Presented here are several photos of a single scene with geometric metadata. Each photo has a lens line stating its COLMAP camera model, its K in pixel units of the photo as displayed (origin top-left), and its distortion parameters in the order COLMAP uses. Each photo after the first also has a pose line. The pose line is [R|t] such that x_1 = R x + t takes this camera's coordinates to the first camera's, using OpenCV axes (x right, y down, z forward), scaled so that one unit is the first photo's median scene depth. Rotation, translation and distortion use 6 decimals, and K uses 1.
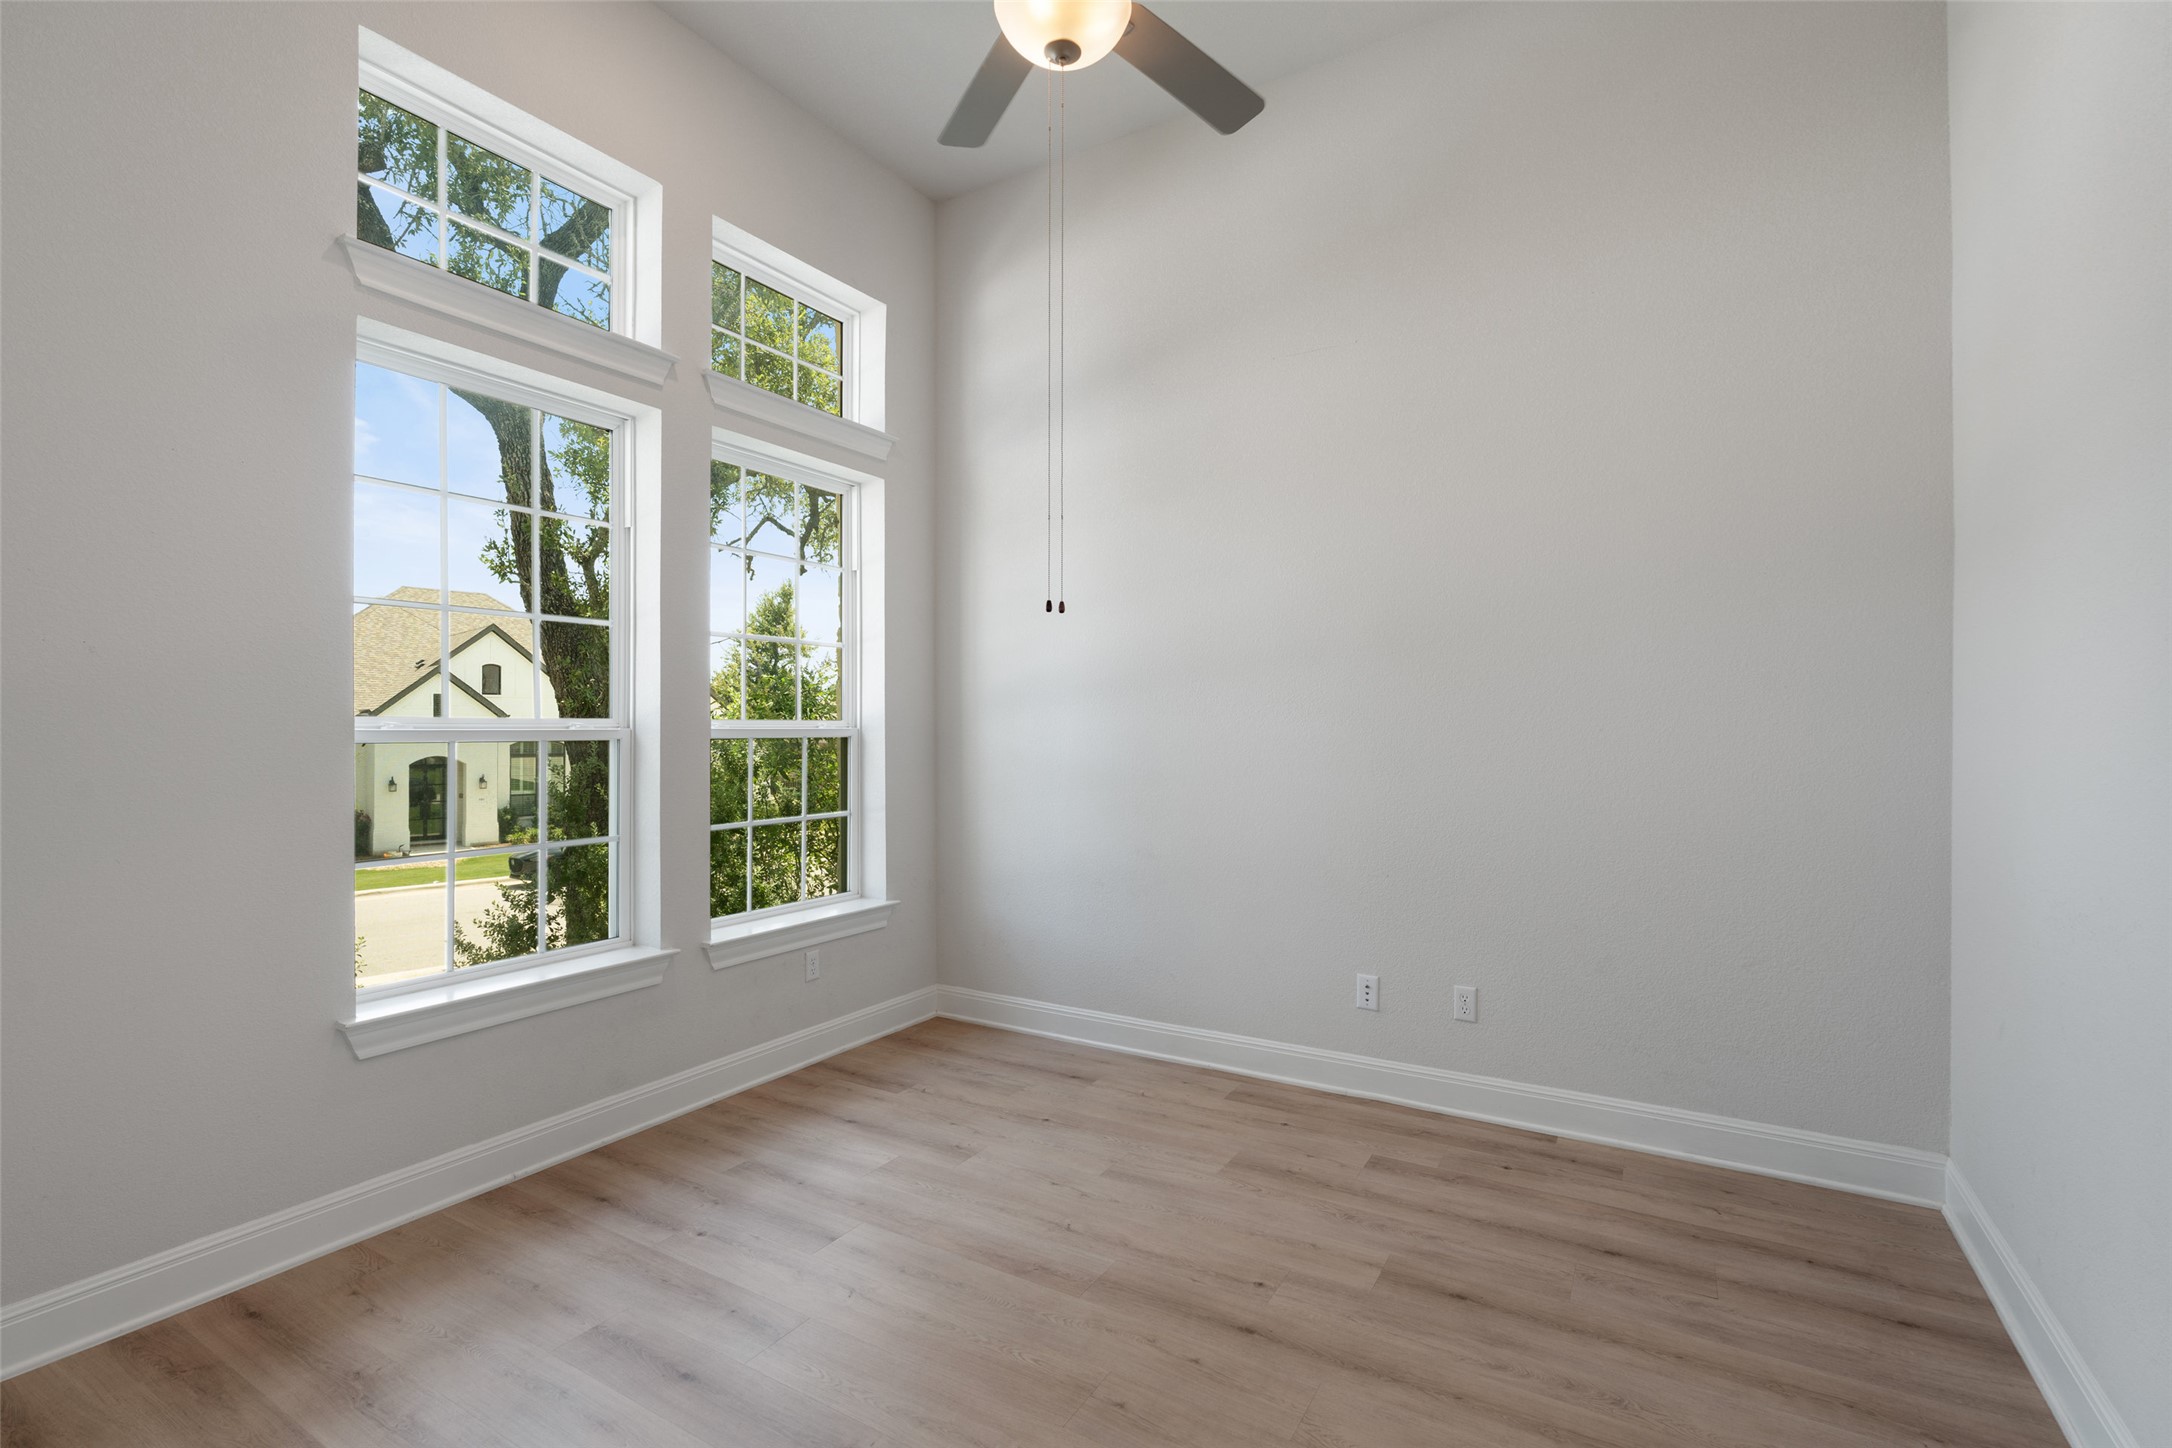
lens RADIAL K [[946.1, 0, 1085.6], [0, 946.1, 726.1], [0, 0, 1]] dist [-0.007596, 0.001199]
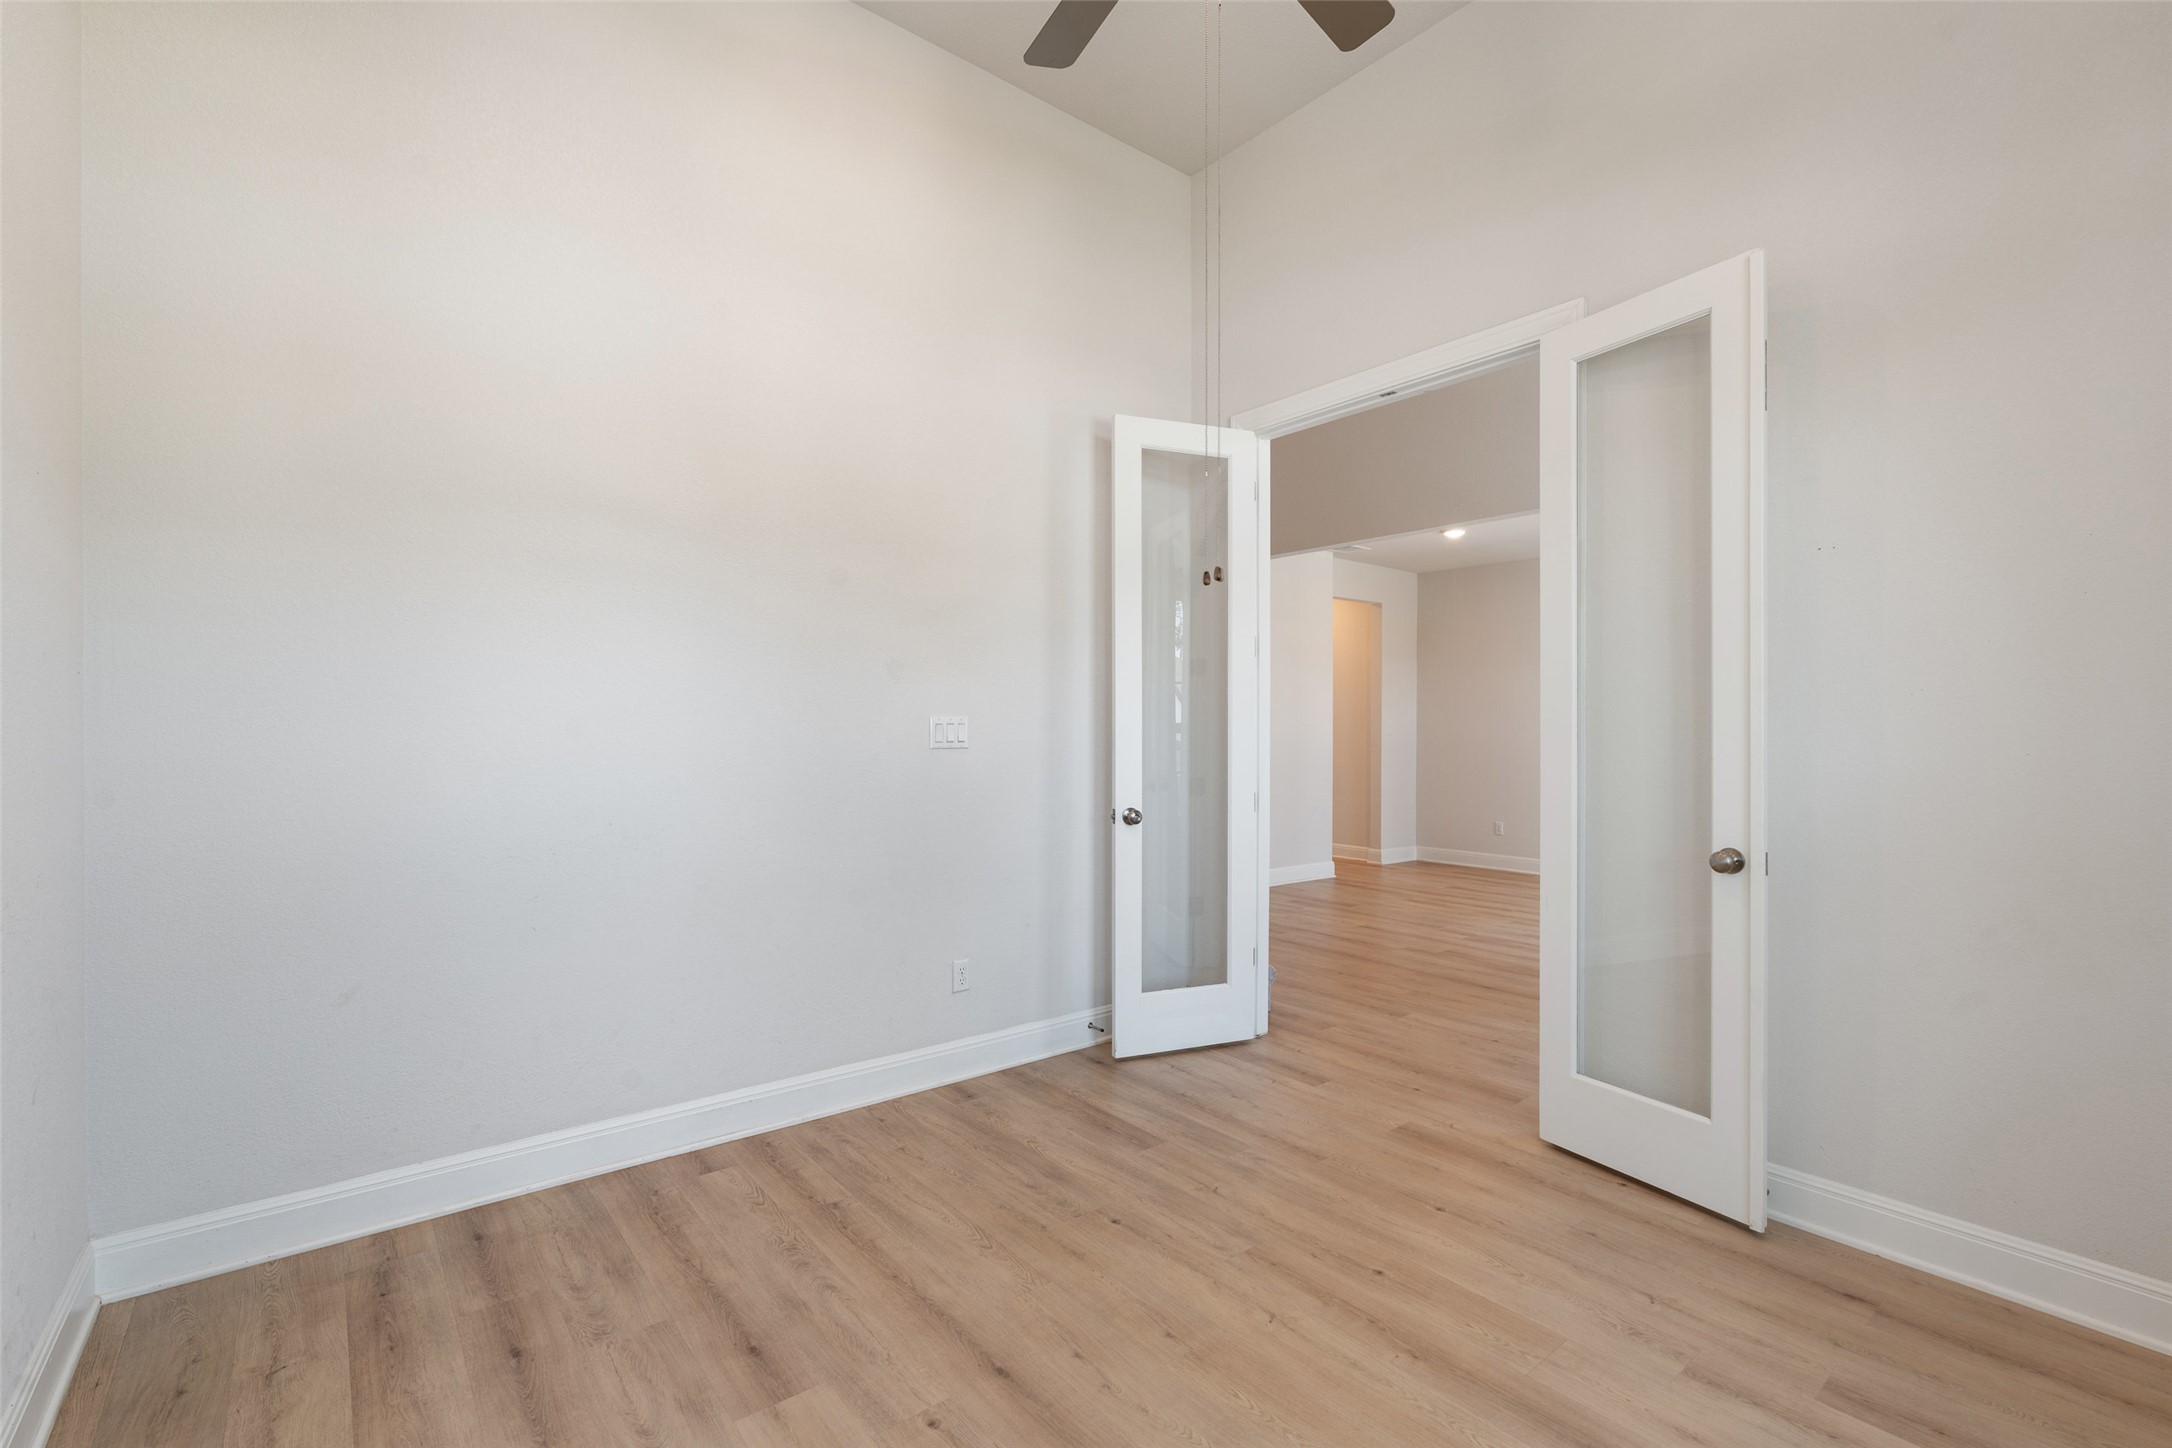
lens RADIAL K [[946.1, 0, 1083.9], [0, 946.1, 723.6], [0, 0, 1]] dist [-0.007596, 0.001199]
pose [[-0.934928, -0.002978, 0.354825, -0.227939], [-0.002988, 0.999995, 0.000521, 0.004251], [-0.354825, -0.000573, -0.934933, 1.820969]]
